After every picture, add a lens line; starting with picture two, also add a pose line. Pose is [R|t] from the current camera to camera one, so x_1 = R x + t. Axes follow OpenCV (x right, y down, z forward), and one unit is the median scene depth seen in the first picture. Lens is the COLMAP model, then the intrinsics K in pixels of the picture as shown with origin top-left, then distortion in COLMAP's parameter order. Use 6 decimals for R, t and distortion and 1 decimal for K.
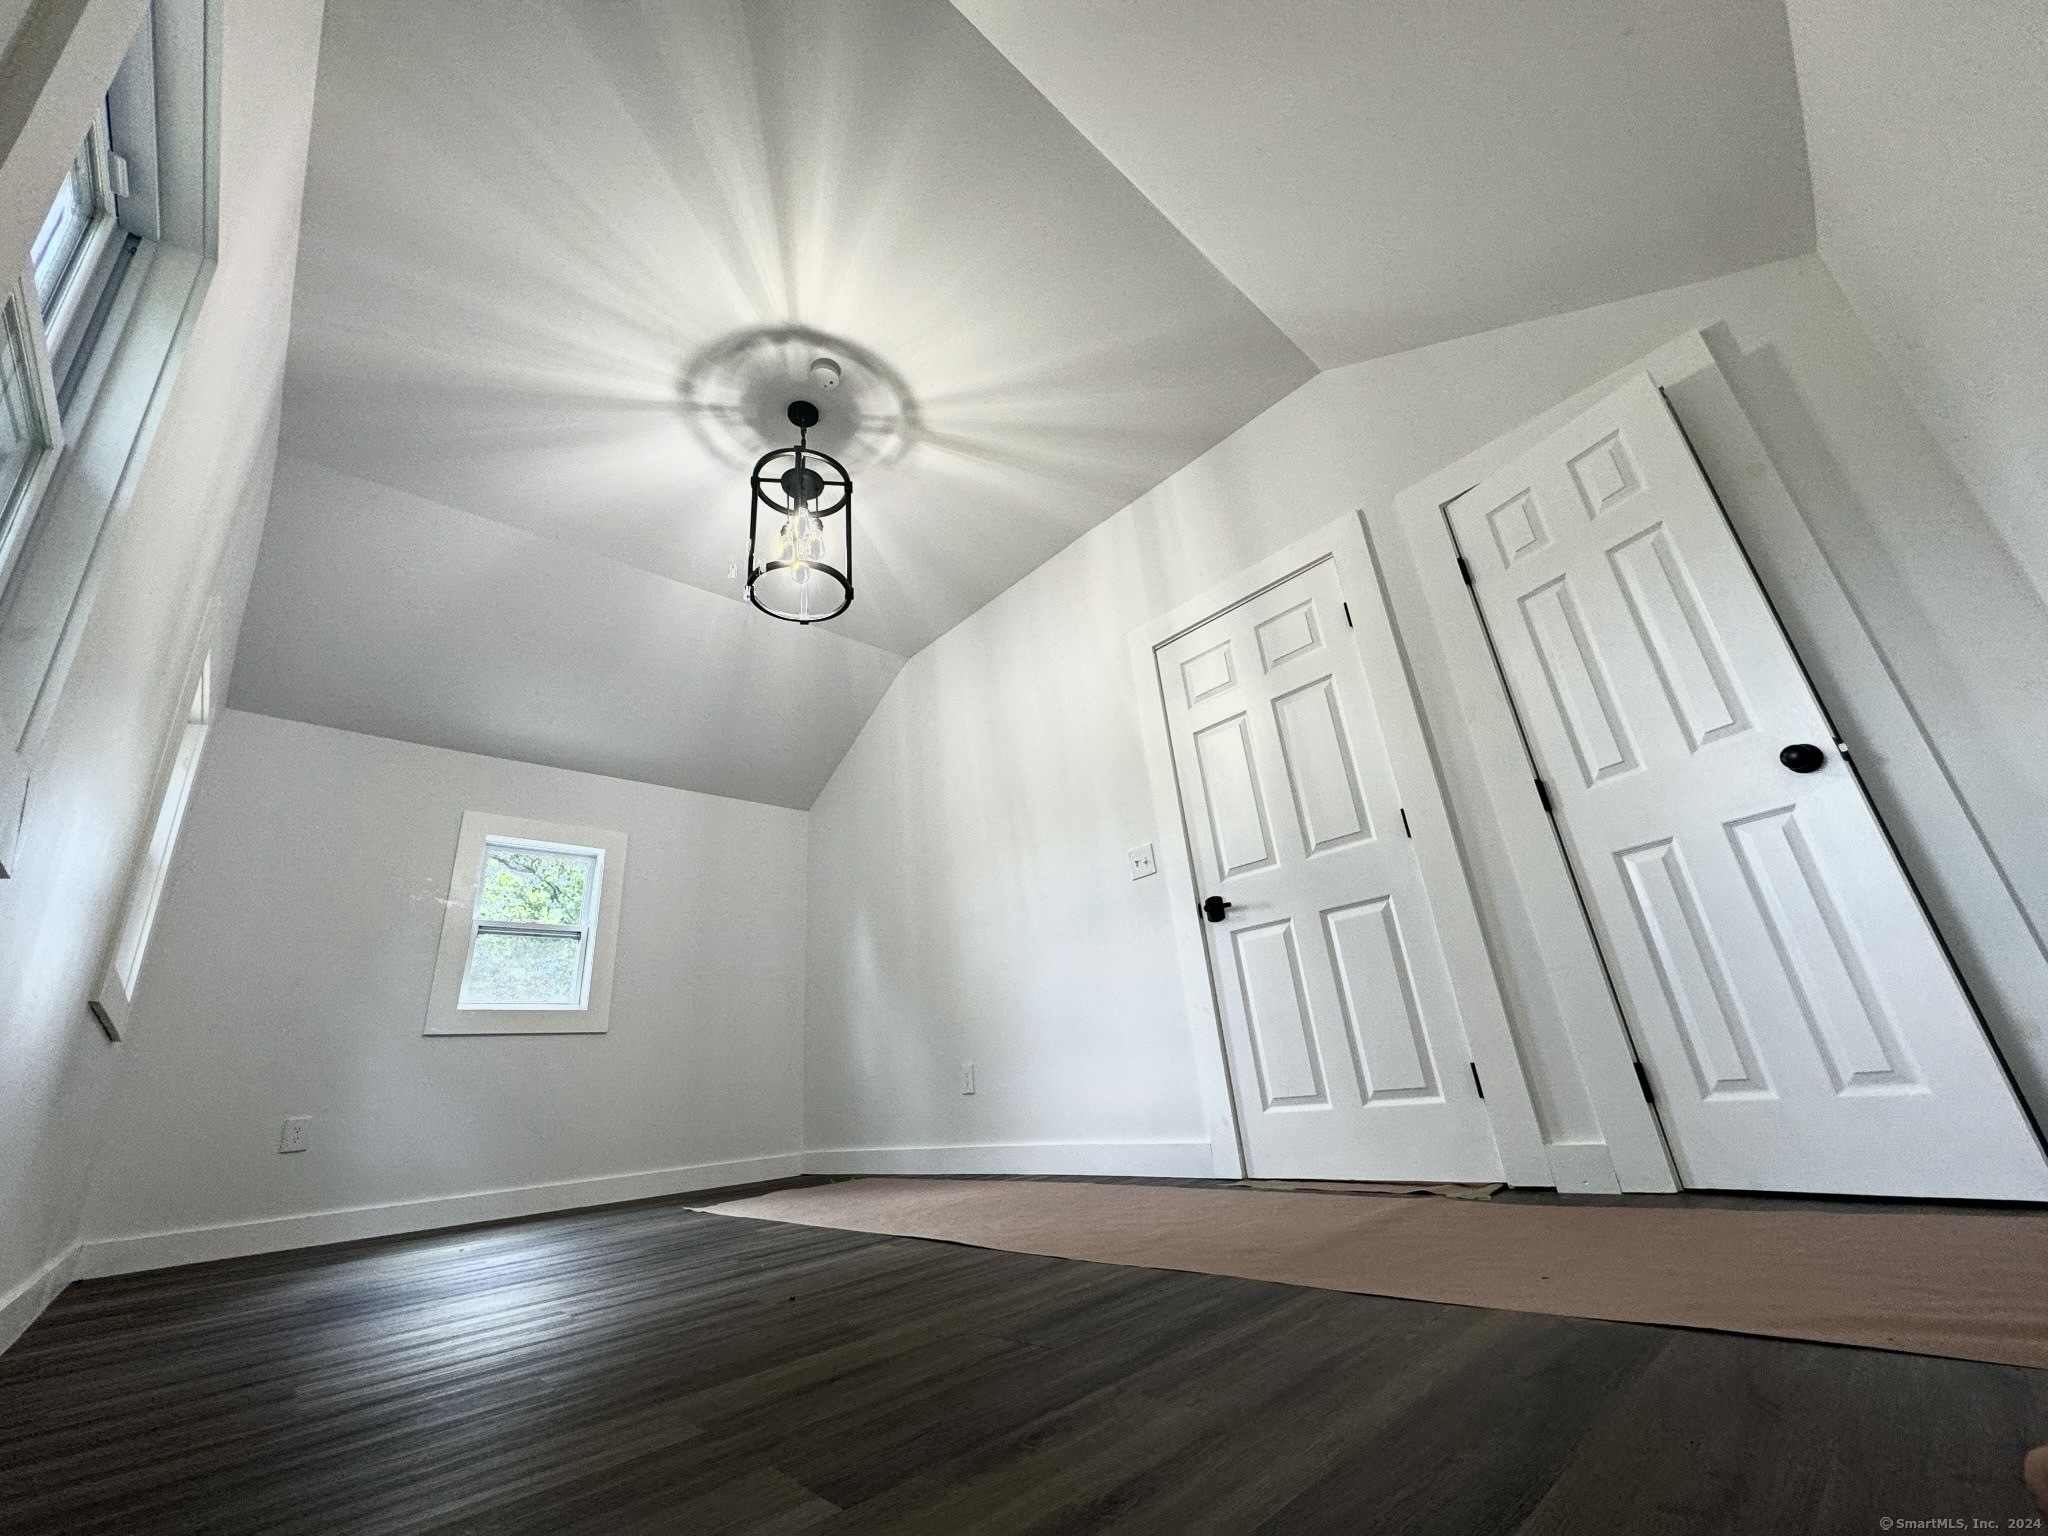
lens RADIAL K [[812.4, 0, 1024.0], [0, 812.4, 768.0], [0, 0, 1]] dist [-0.000071, -0.000904]
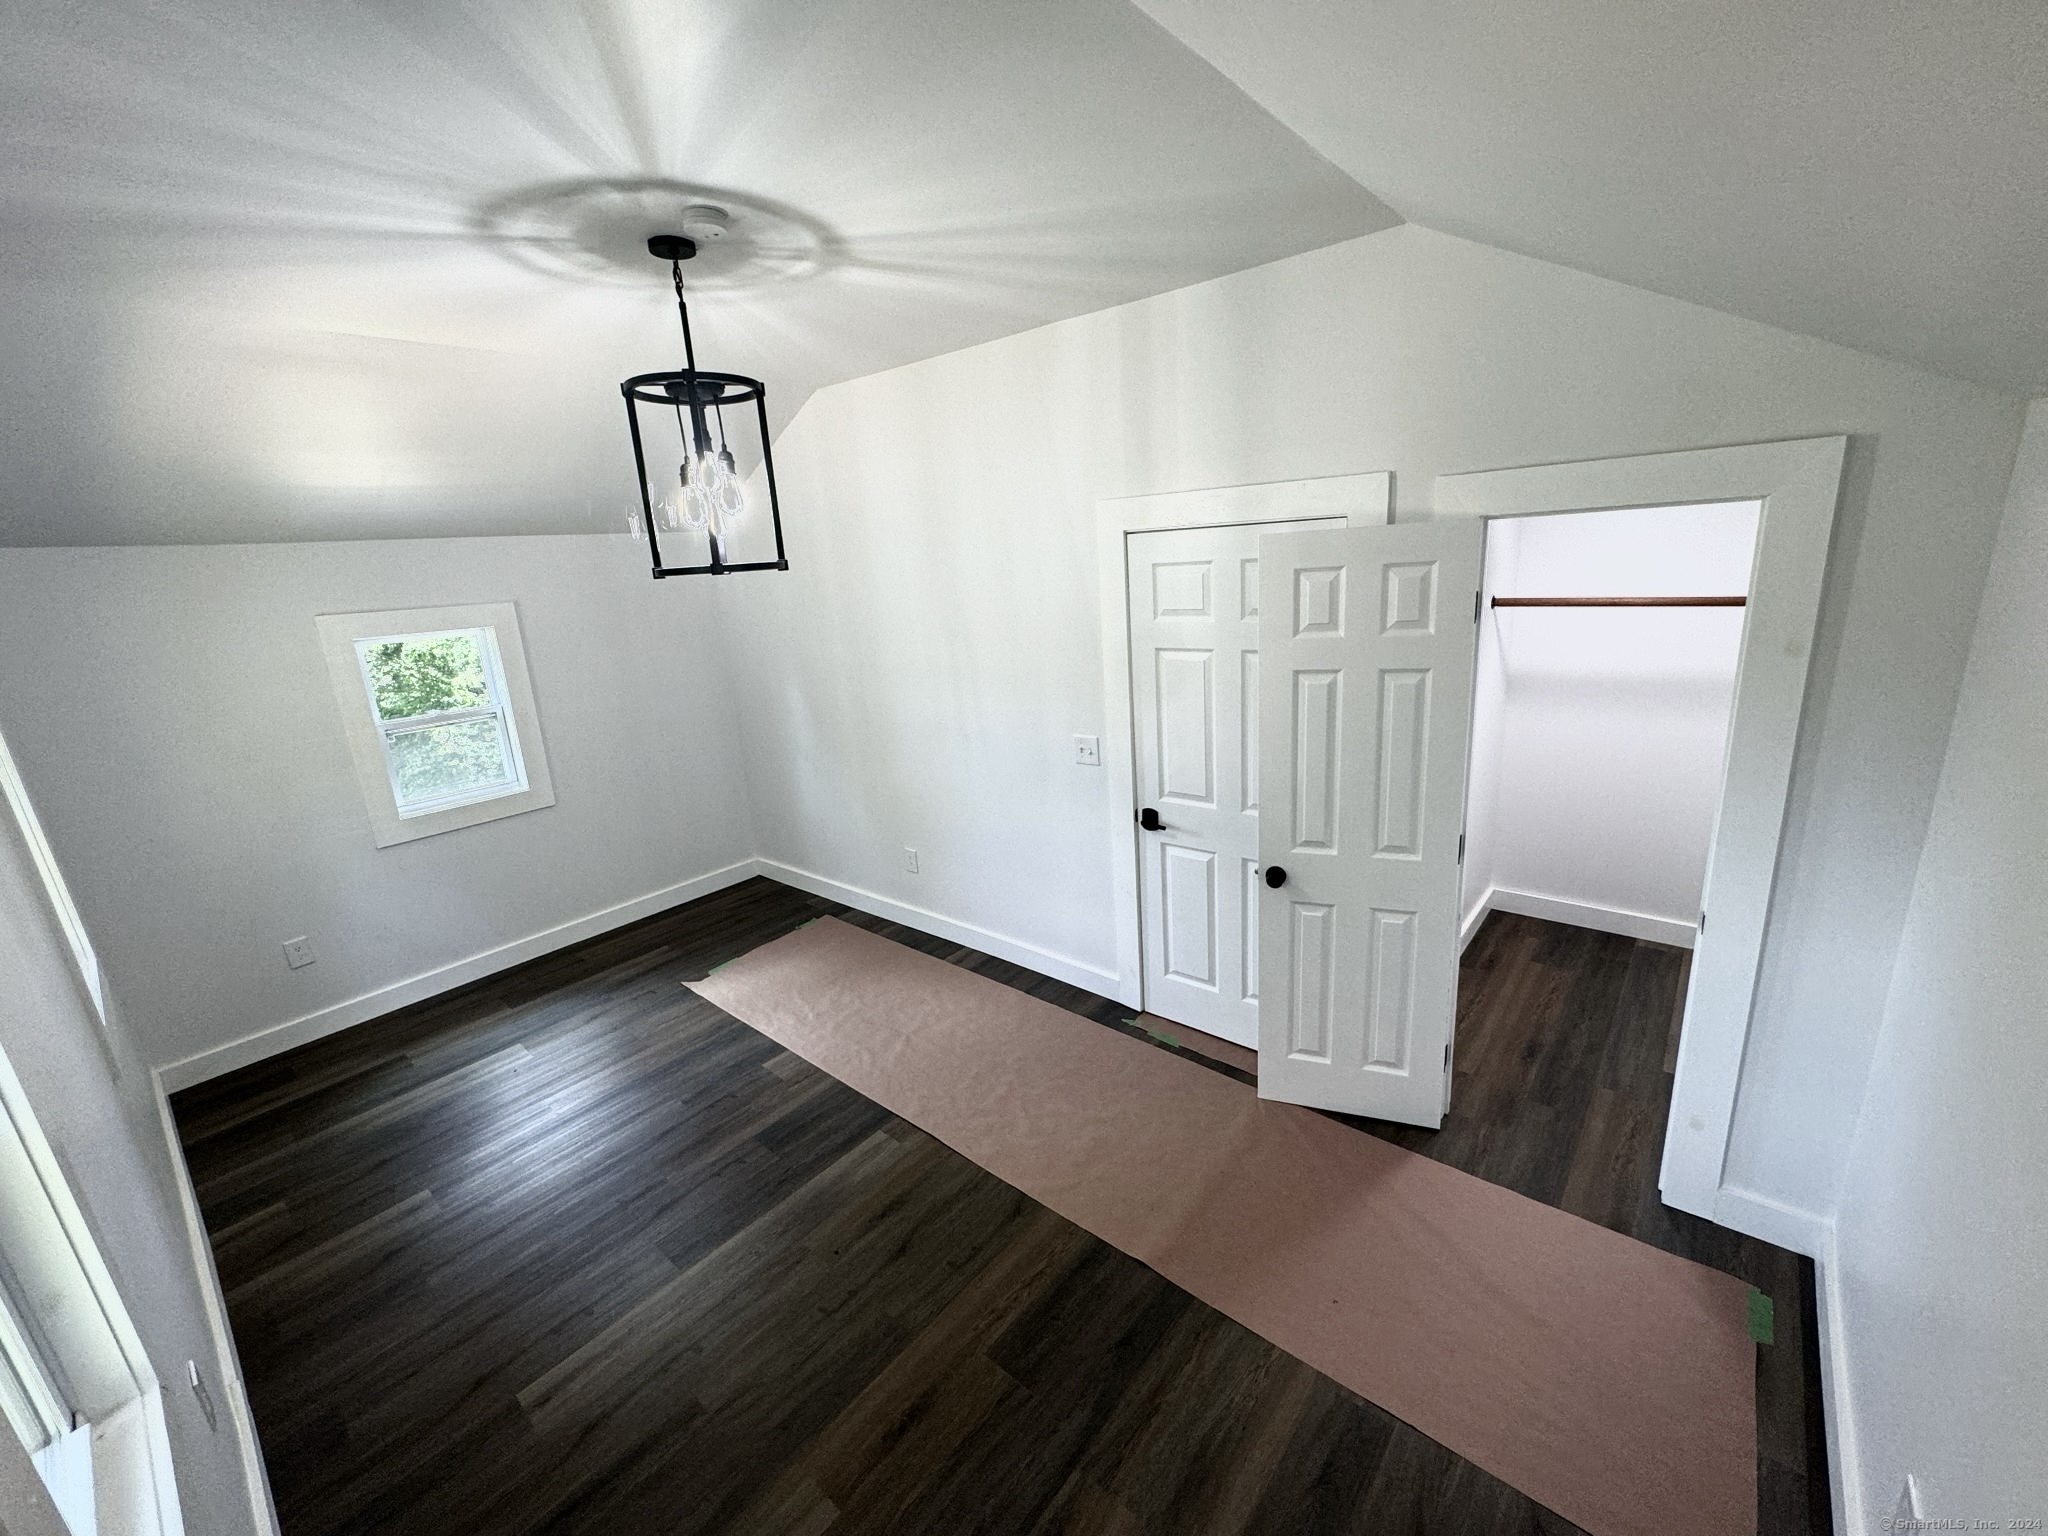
lens RADIAL K [[812.4, 0, 1024.0], [0, 812.4, 768.0], [0, 0, 1]] dist [-0.000071, -0.000904]
pose [[0.991515, -0.010013, 0.129607, -0.073978], [-0.067361, 0.813151, 0.578142, -0.495001], [-0.111179, -0.581967, 0.805577, 0.171412]]
